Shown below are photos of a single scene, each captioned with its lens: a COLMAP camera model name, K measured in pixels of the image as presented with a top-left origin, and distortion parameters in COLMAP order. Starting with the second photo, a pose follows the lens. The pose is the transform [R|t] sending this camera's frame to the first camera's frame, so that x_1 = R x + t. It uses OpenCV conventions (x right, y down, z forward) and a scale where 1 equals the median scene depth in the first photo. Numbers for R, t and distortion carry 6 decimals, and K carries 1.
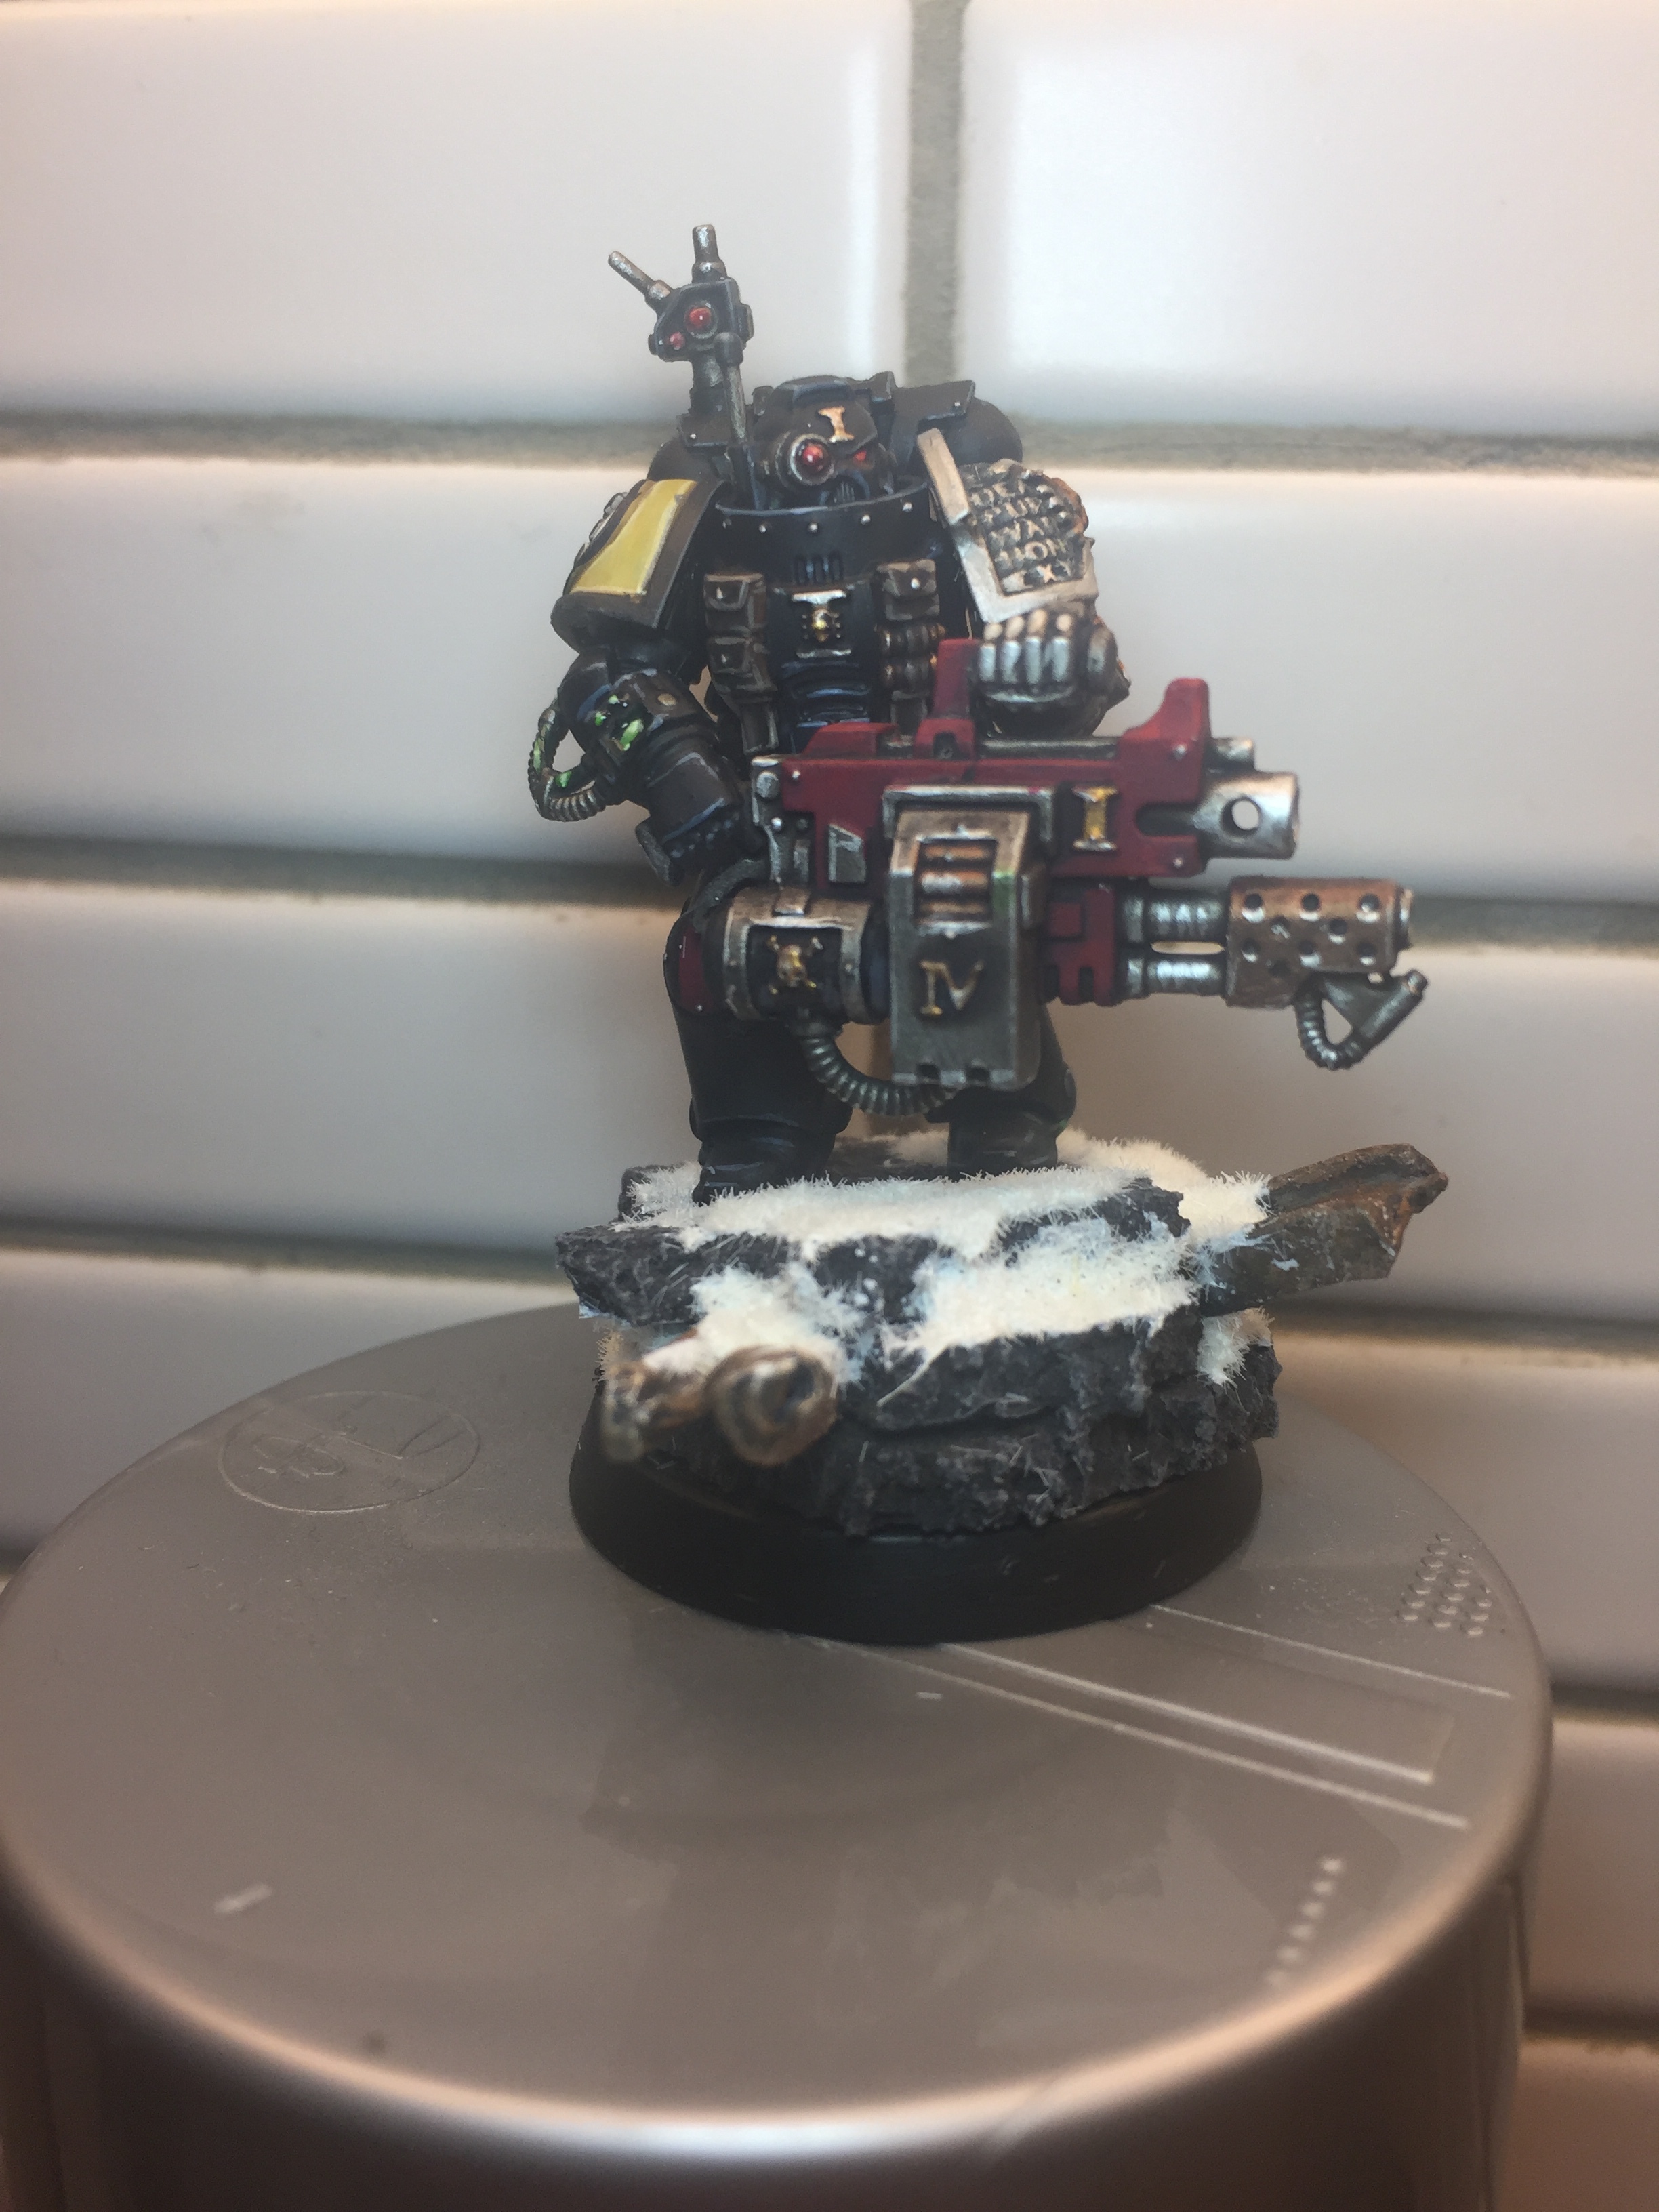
lens RADIAL K [[1955.1, 0, 831.7], [0, 1955.1, 1104.4], [0, 0, 1]] dist [0.072426, -0.116596]
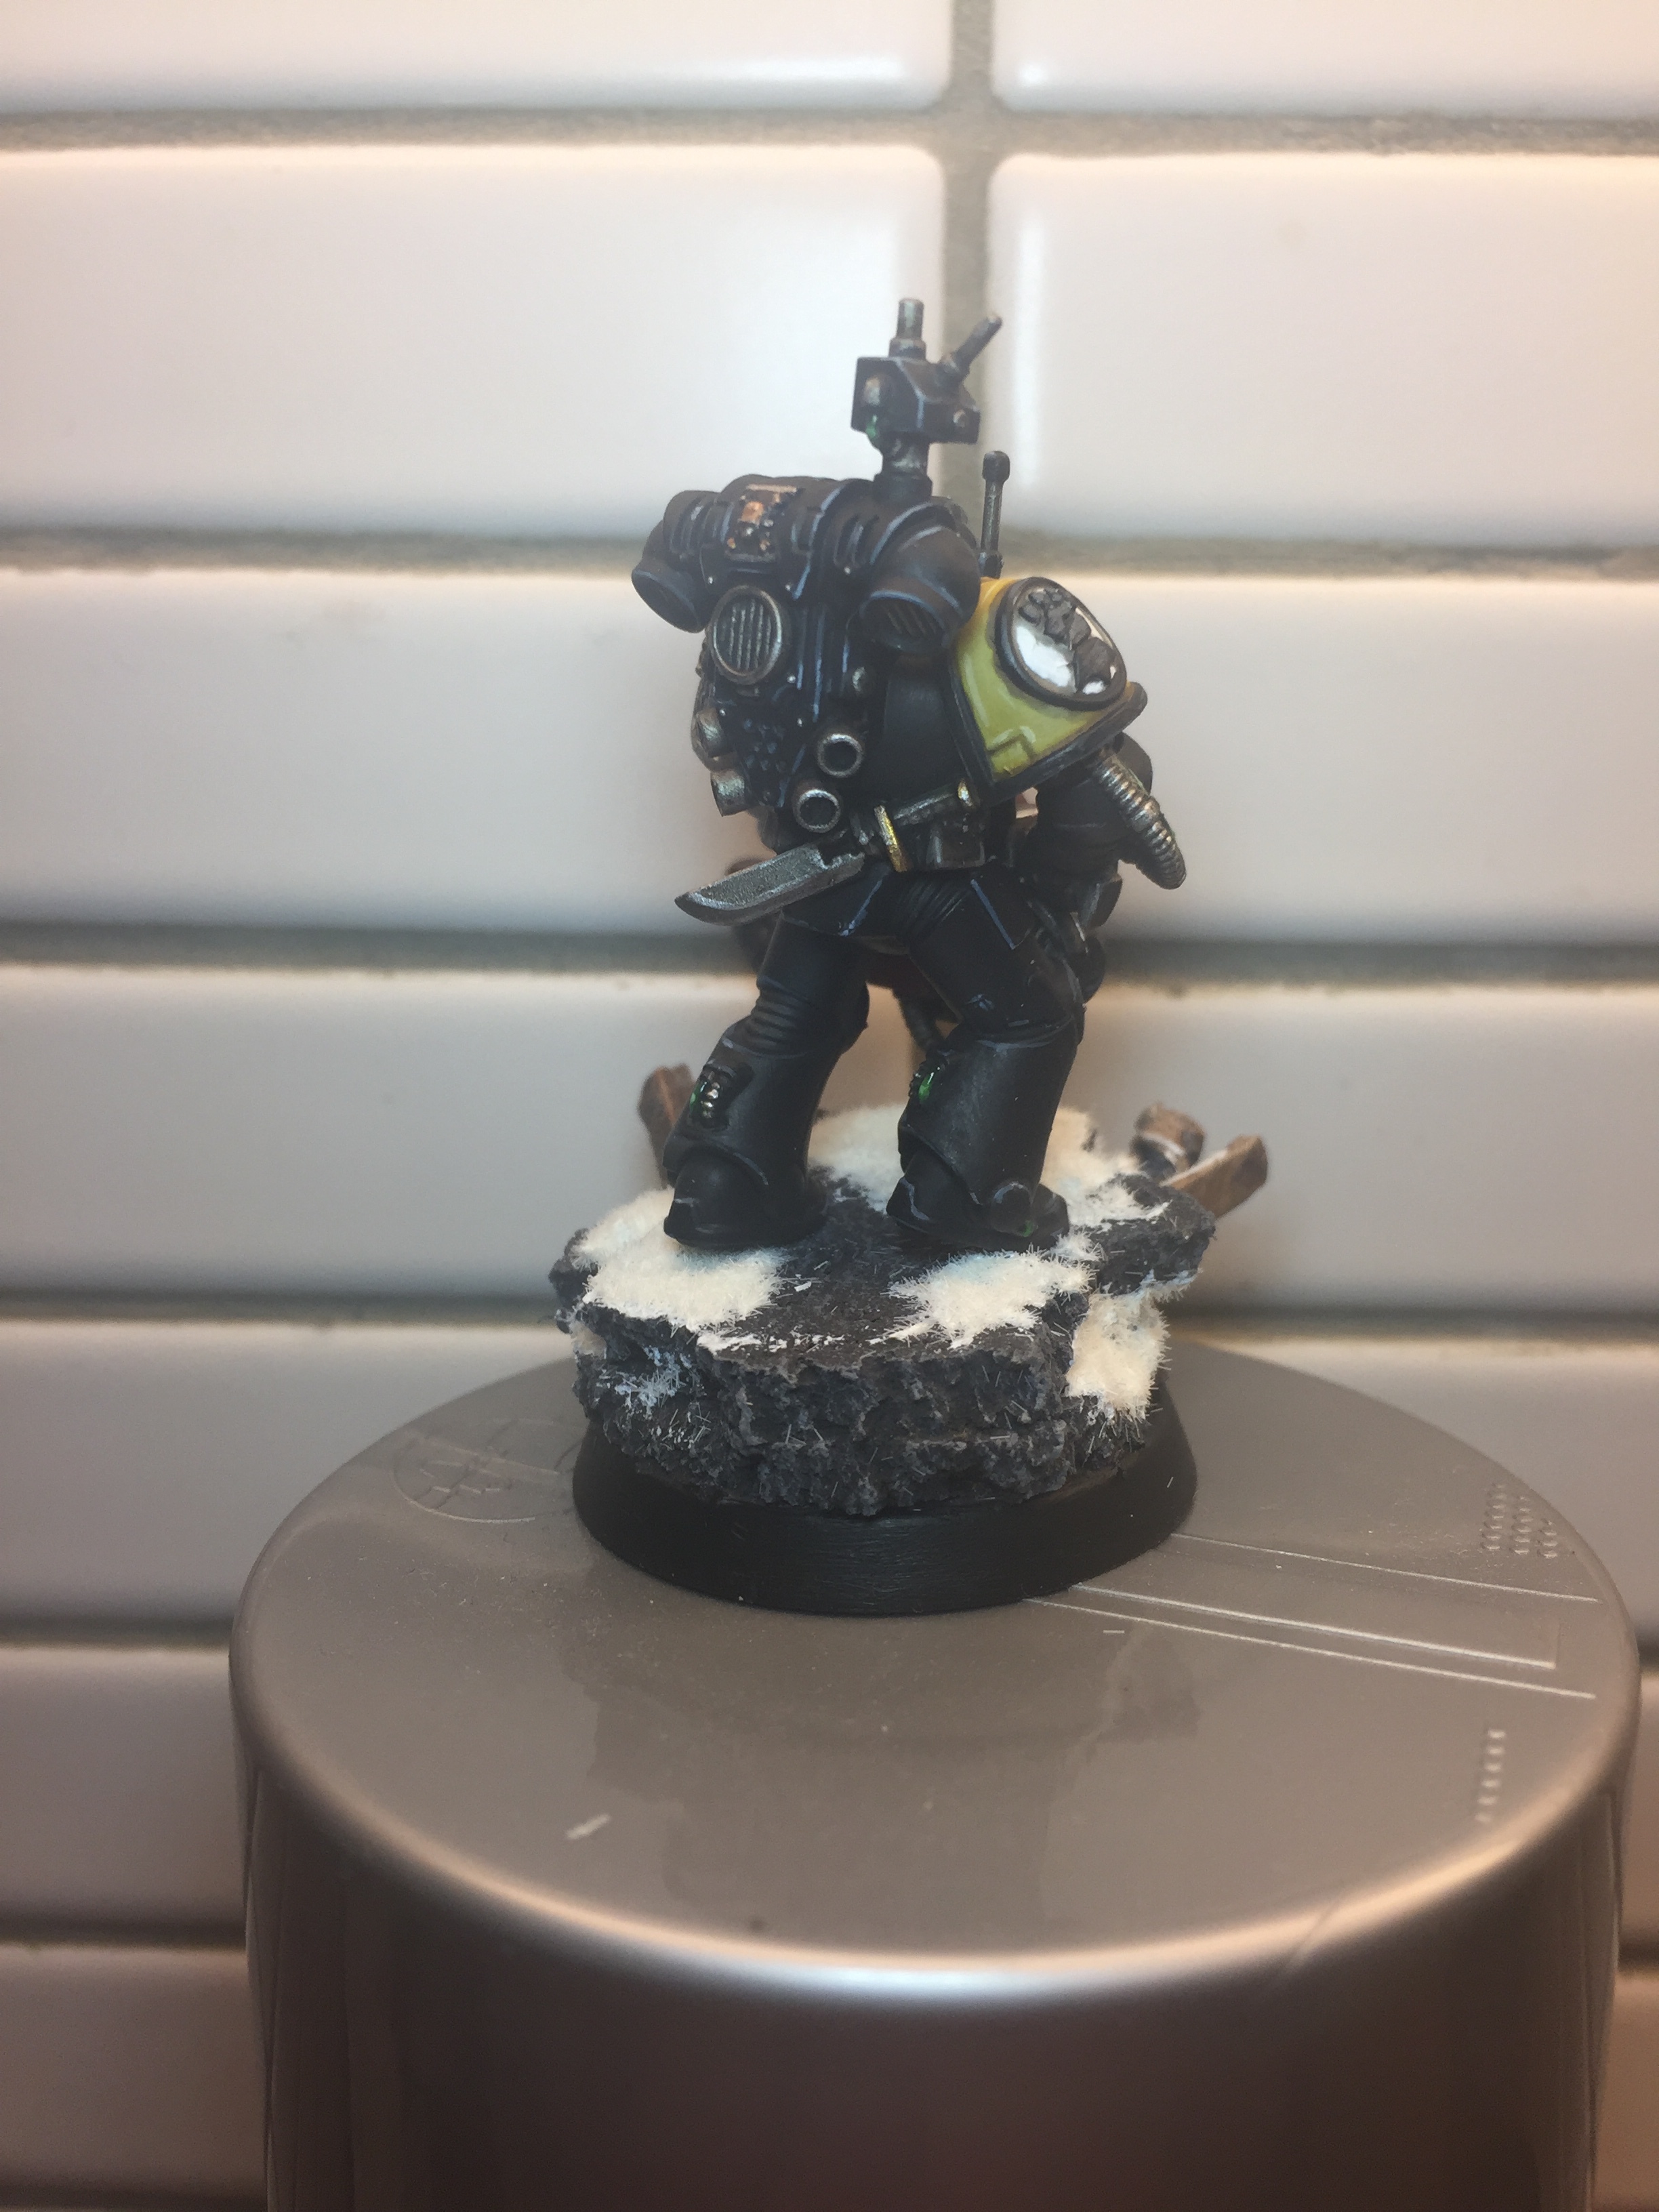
lens RADIAL K [[1955.1, 0, 828.5], [0, 1955.1, 1104.8], [0, 0, 1]] dist [0.072426, -0.116596]
pose [[0.993241, -0.034607, 0.110789, -0.156693], [0.039836, 0.998177, -0.045334, 0.026315], [-0.109018, 0.049441, 0.992809, -0.091837]]
